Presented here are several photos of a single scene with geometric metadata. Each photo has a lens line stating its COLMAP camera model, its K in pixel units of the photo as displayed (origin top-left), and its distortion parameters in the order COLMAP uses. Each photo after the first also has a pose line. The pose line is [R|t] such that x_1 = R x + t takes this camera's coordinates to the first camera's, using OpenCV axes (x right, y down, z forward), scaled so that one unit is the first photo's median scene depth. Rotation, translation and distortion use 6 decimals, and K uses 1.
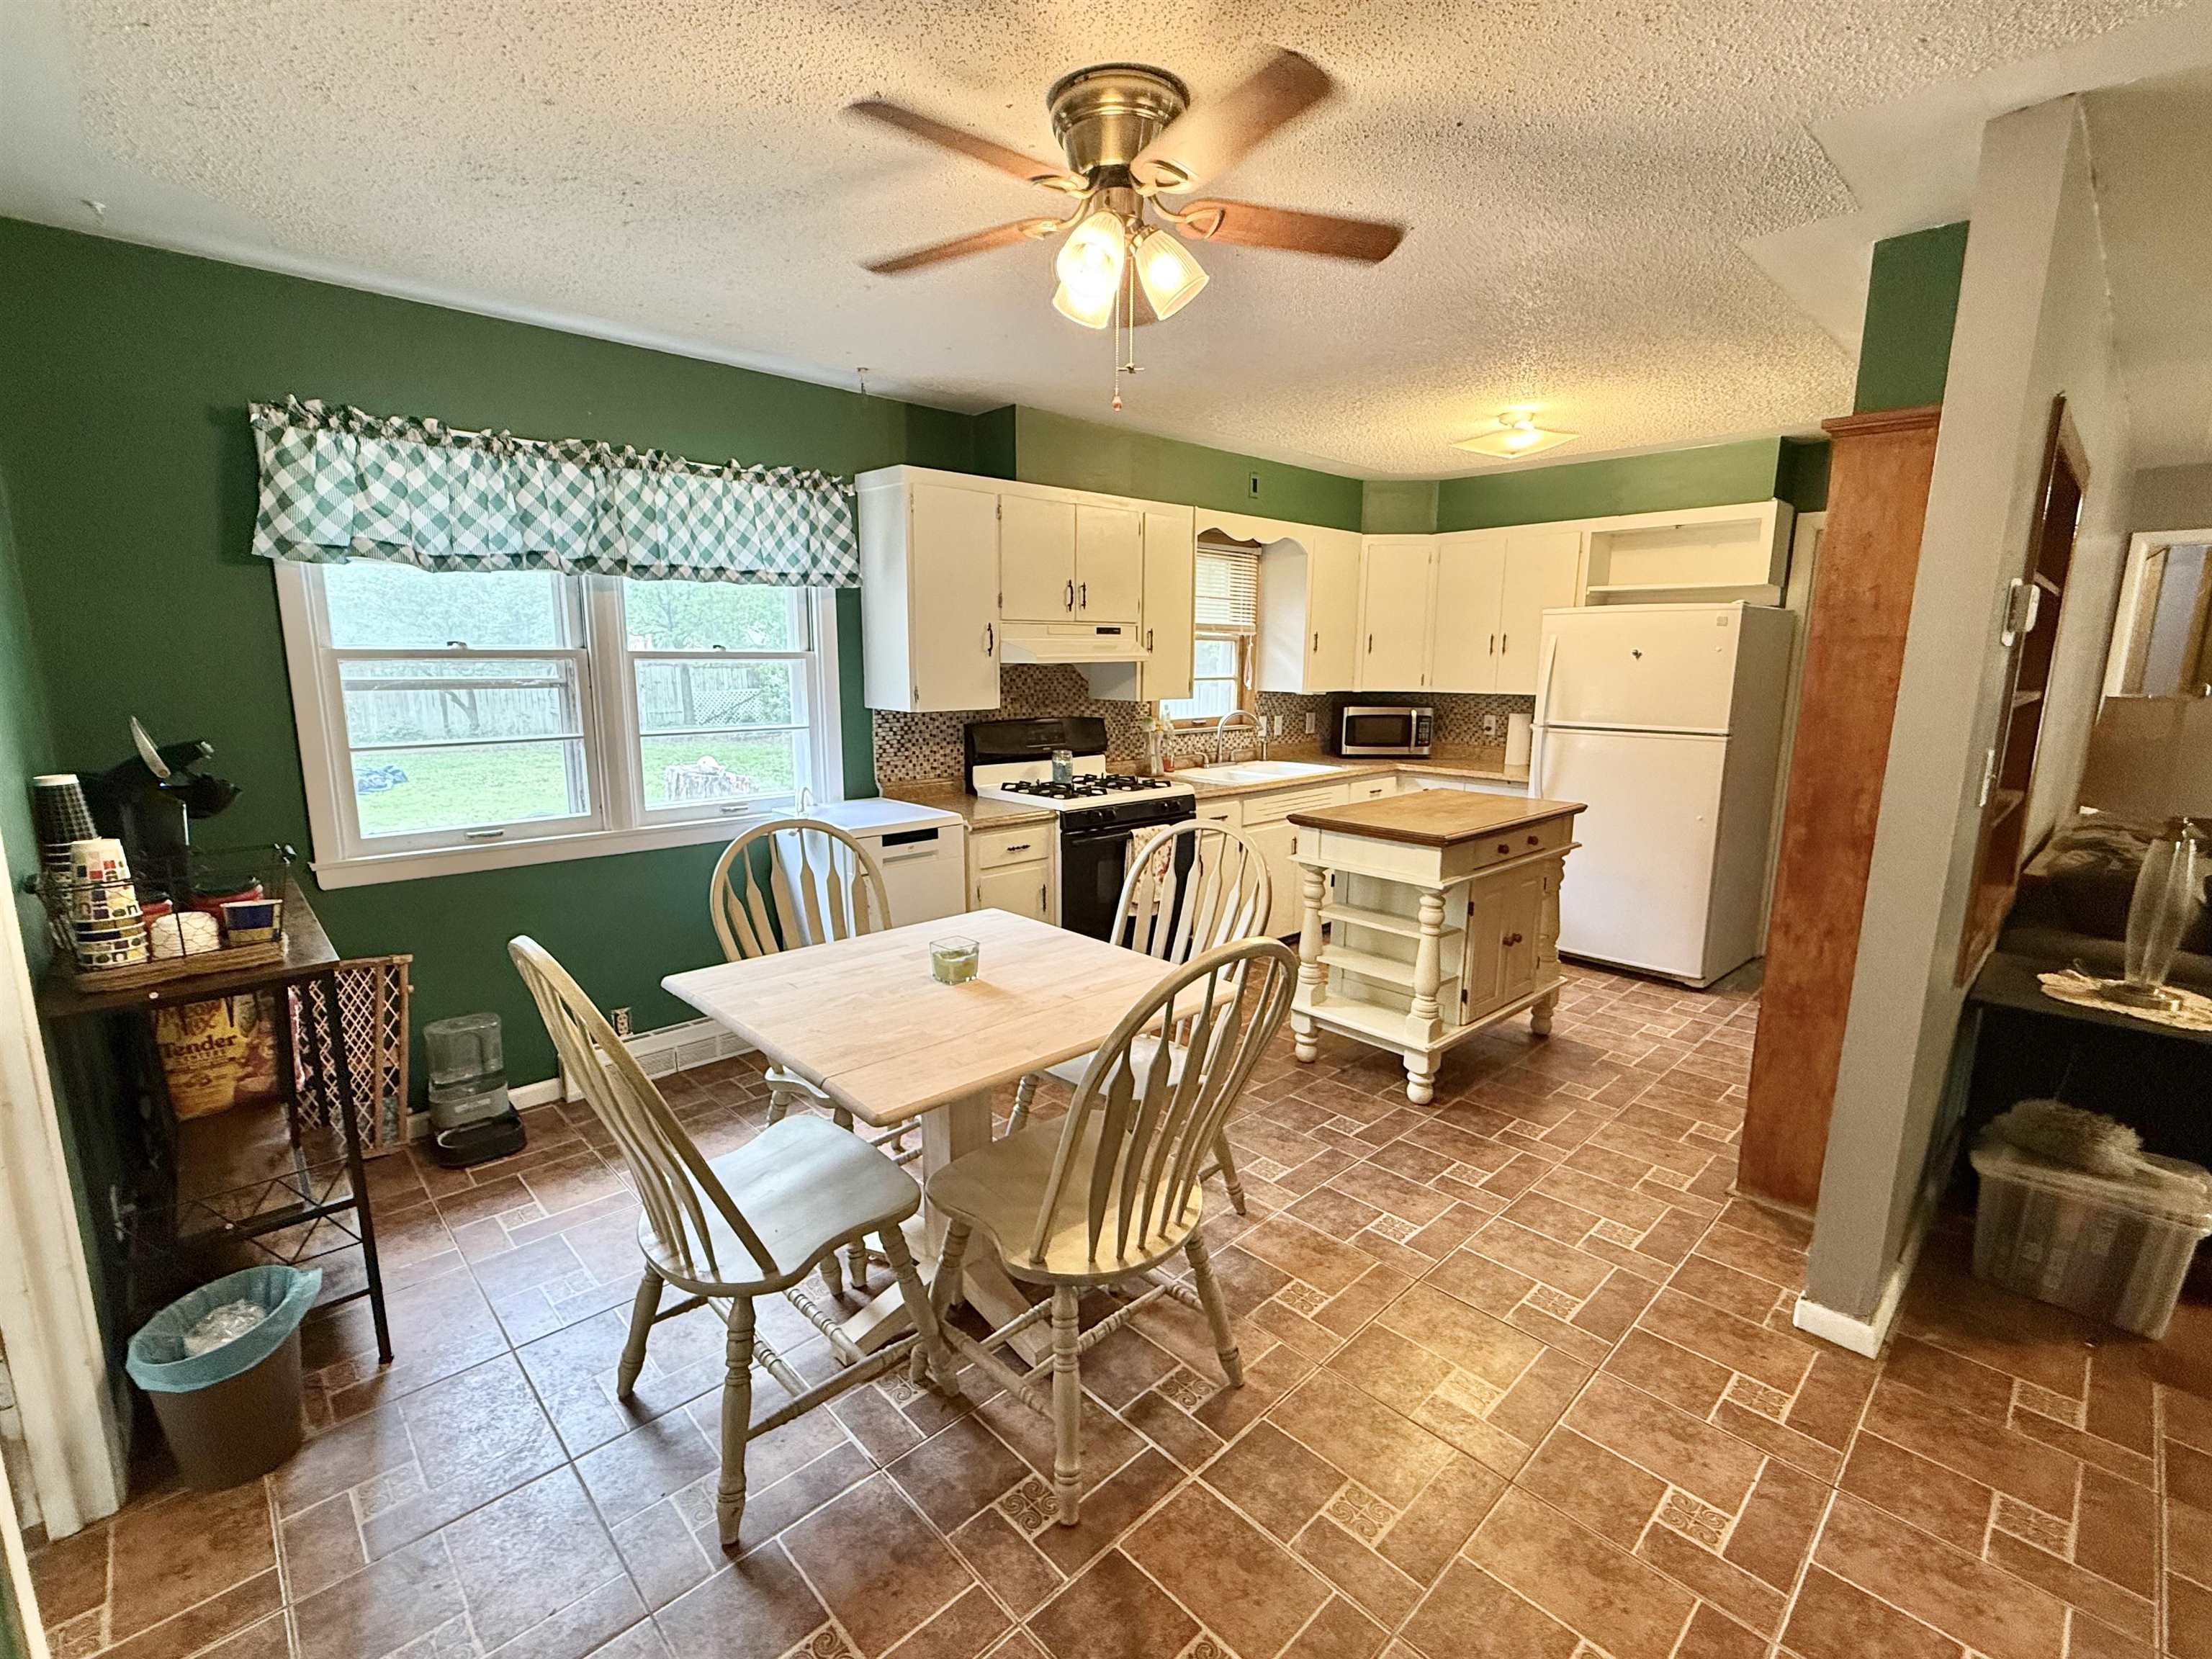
lens RADIAL K [[984.9, 0, 1101.9], [0, 984.9, 825.6], [0, 0, 1]] dist [-0.004168, -0.000413]
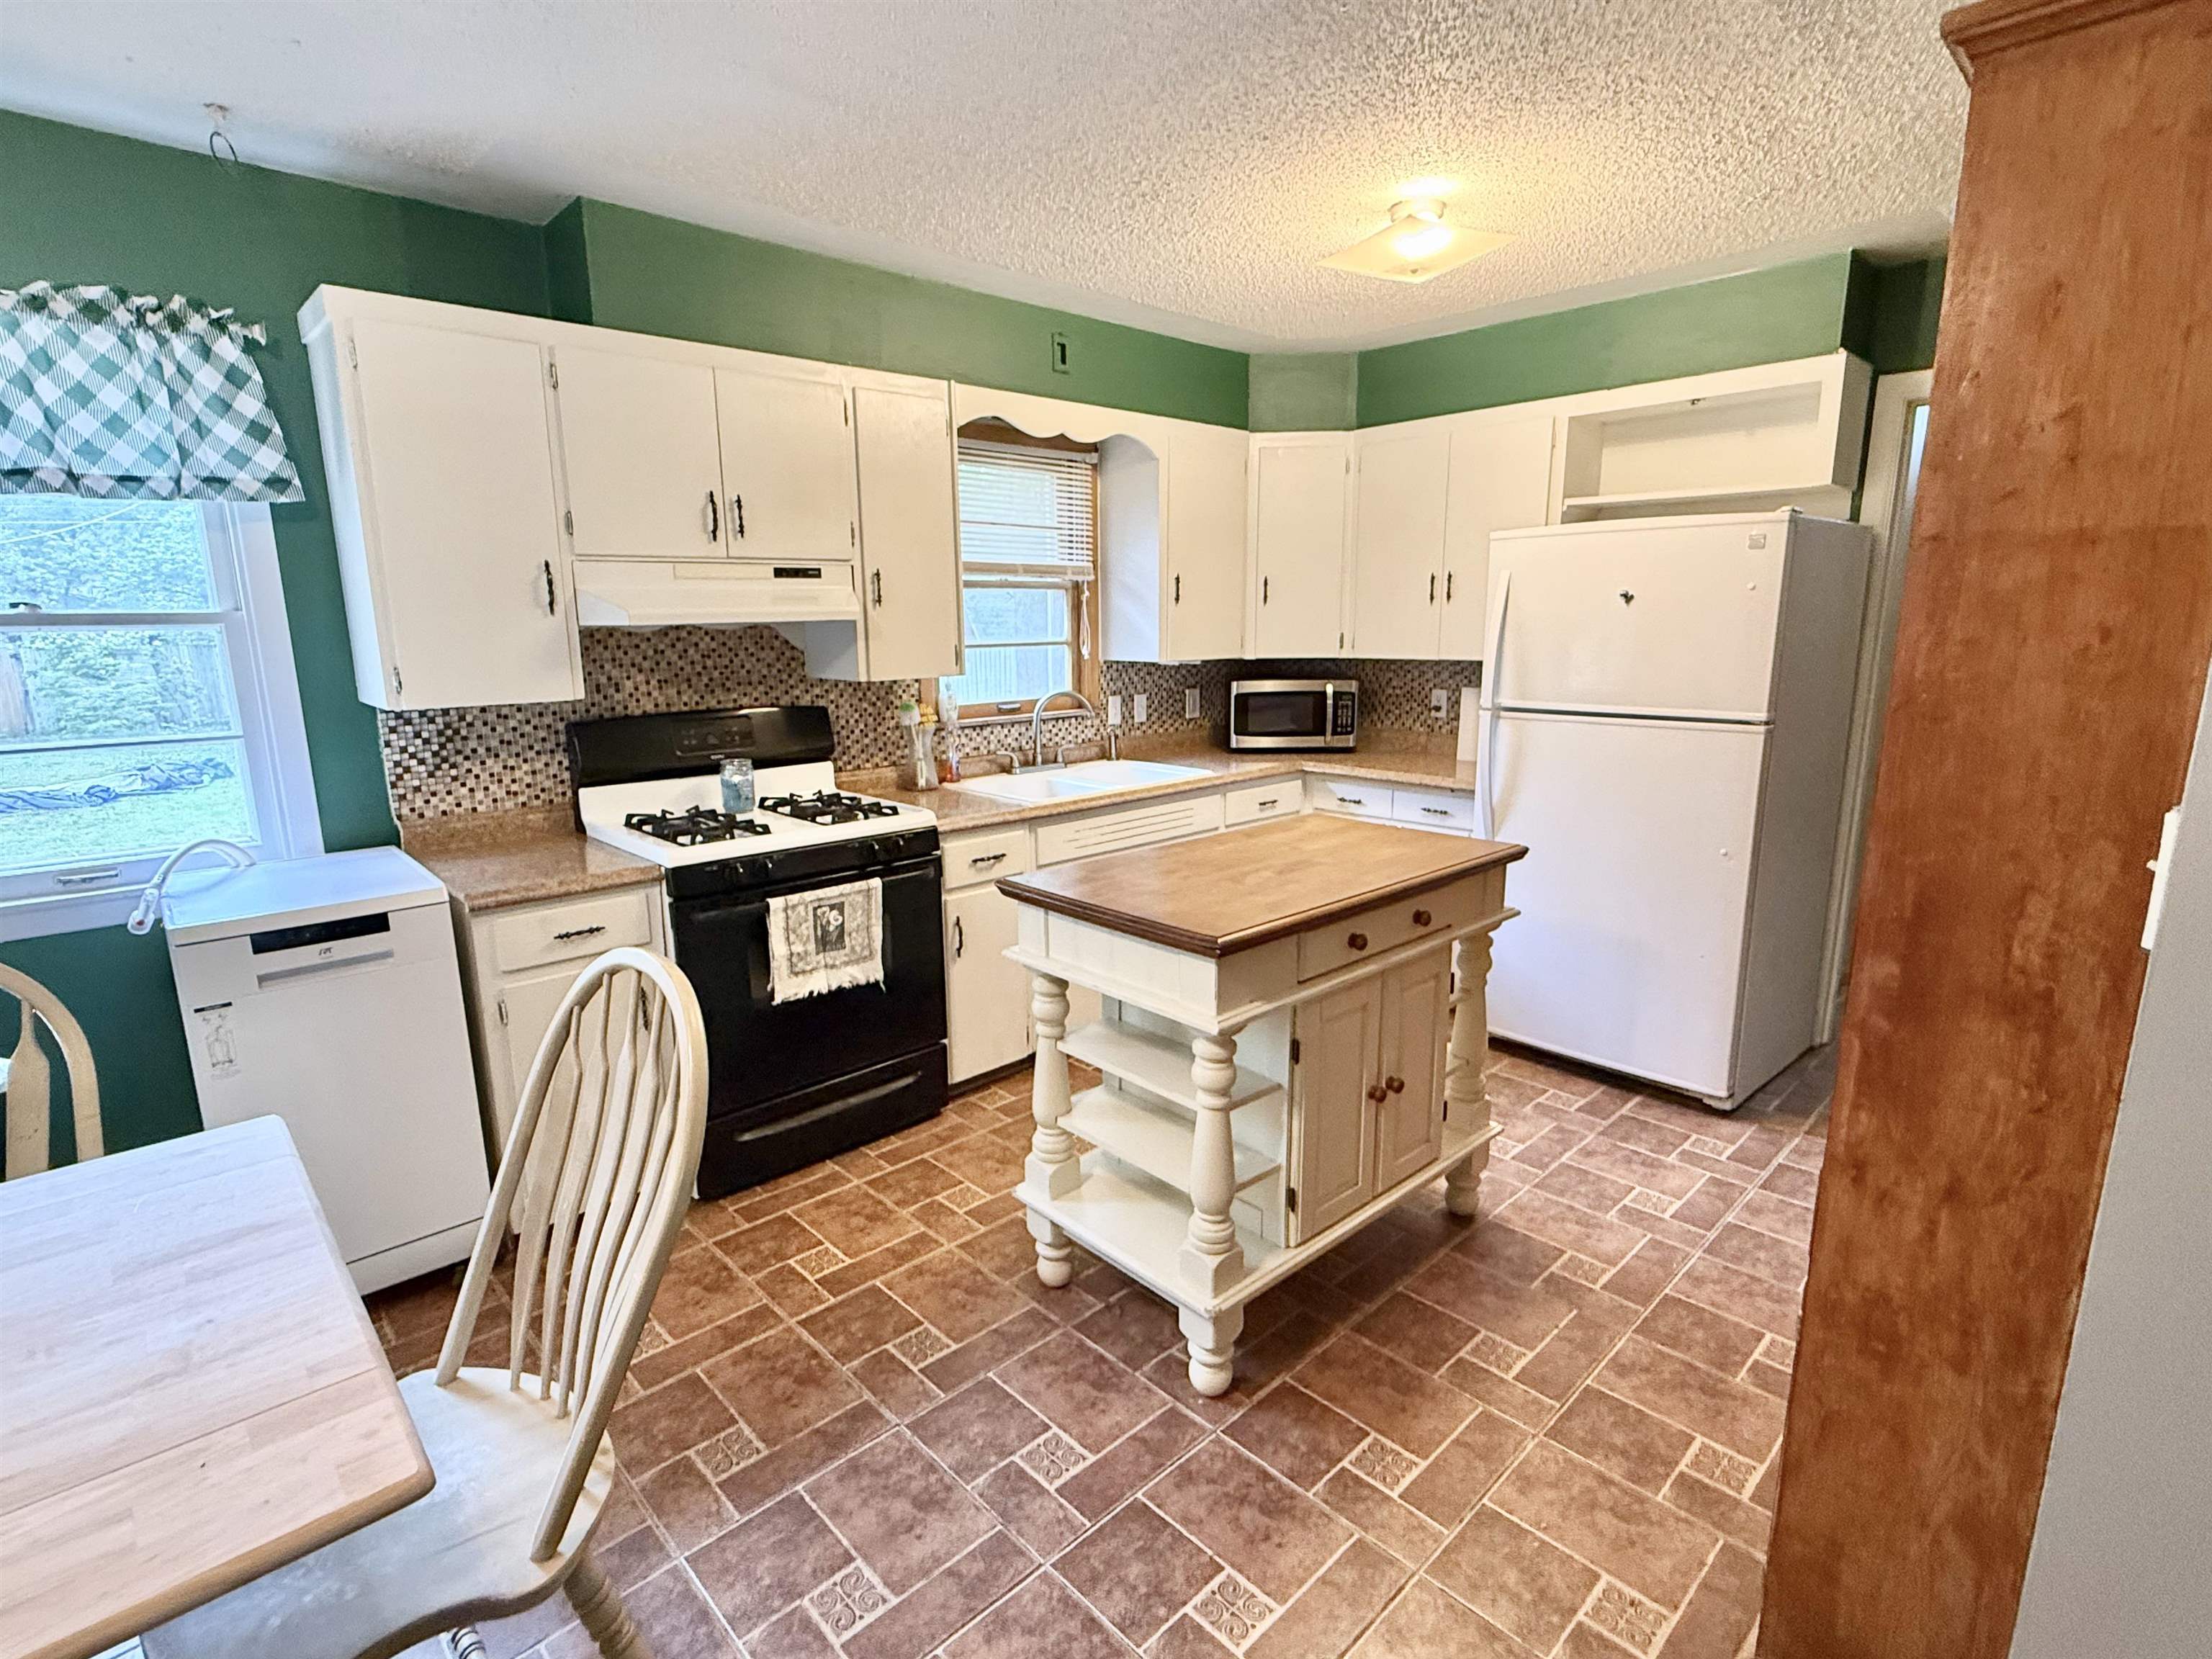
lens RADIAL K [[1081.2, 0, 1104.1], [0, 1081.2, 826.3], [0, 0, 1]] dist [-0.002031, -0.000397]
pose [[0.999898, -0.013793, -0.003778, 0.222633], [0.013871, 0.999678, 0.021259, -0.048722], [0.003483, -0.021309, 0.999767, 0.317297]]
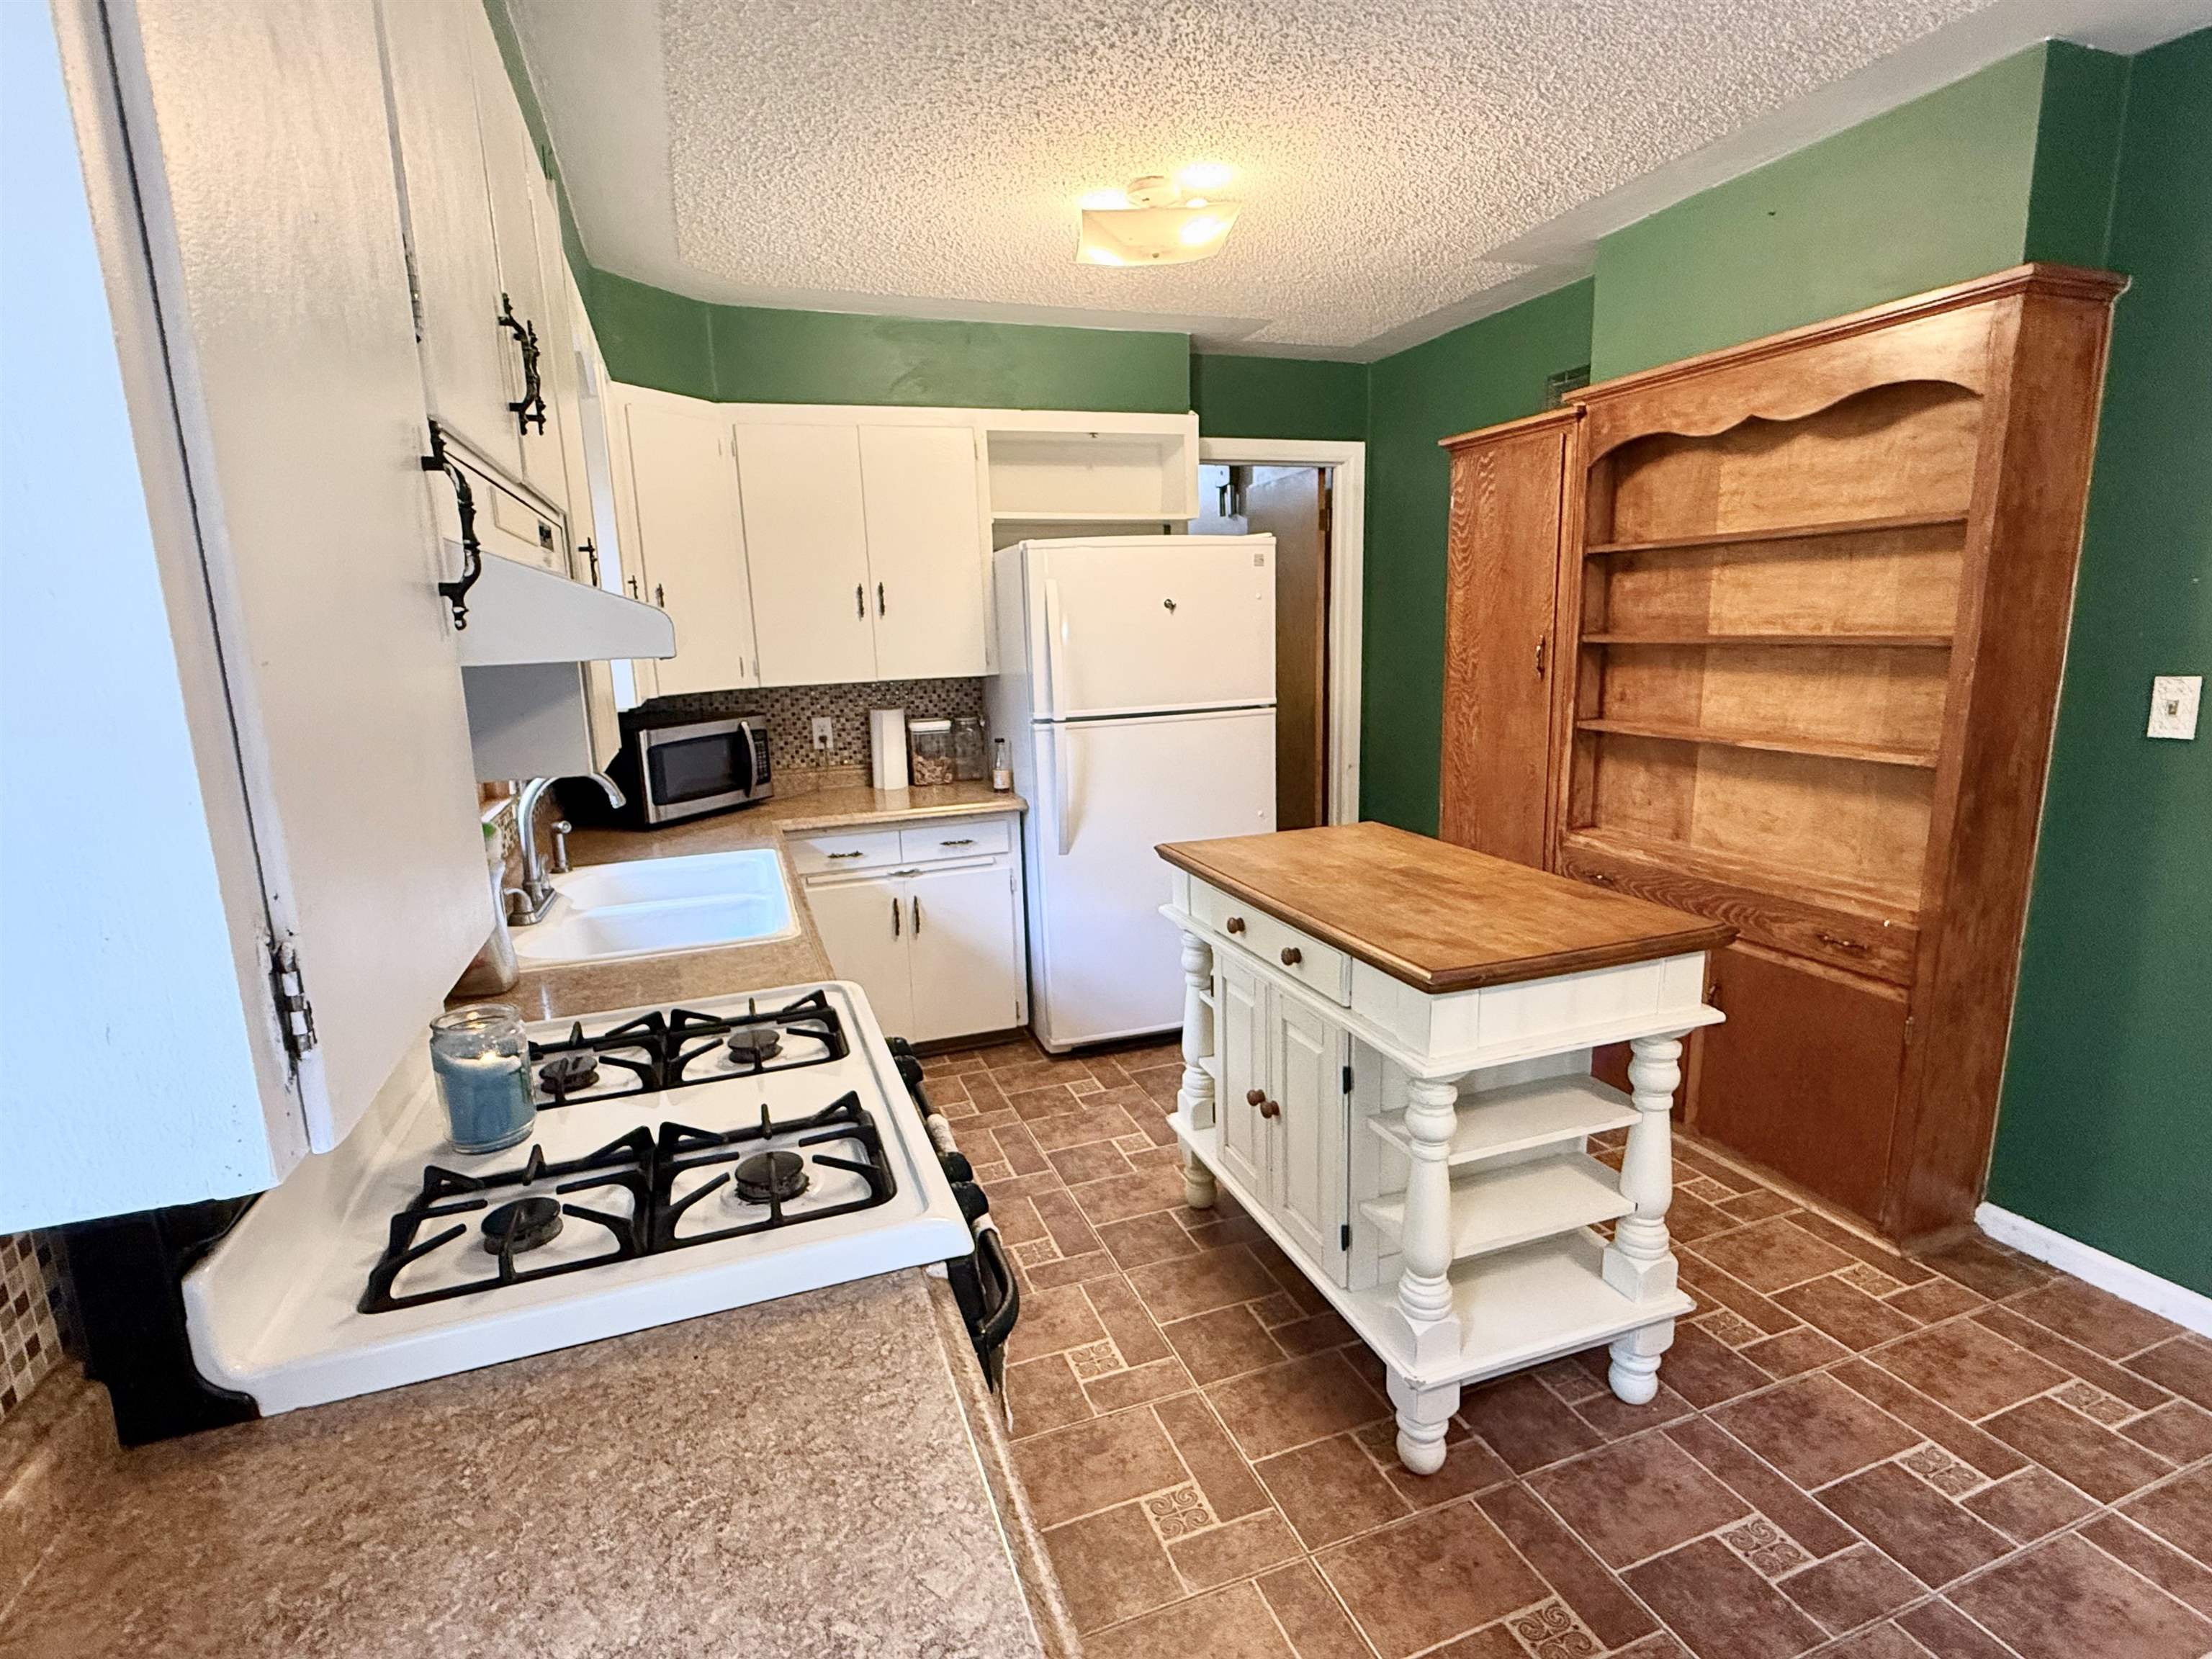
lens RADIAL K [[1081.2, 0, 1100.4], [0, 1081.2, 830.6], [0, 0, 1]] dist [-0.002031, -0.000397]
pose [[0.395447, -0.191410, 0.898323, -0.229378], [0.190344, 0.973890, 0.123721, -0.134532], [-0.898549, 0.122065, 0.421556, 0.808172]]
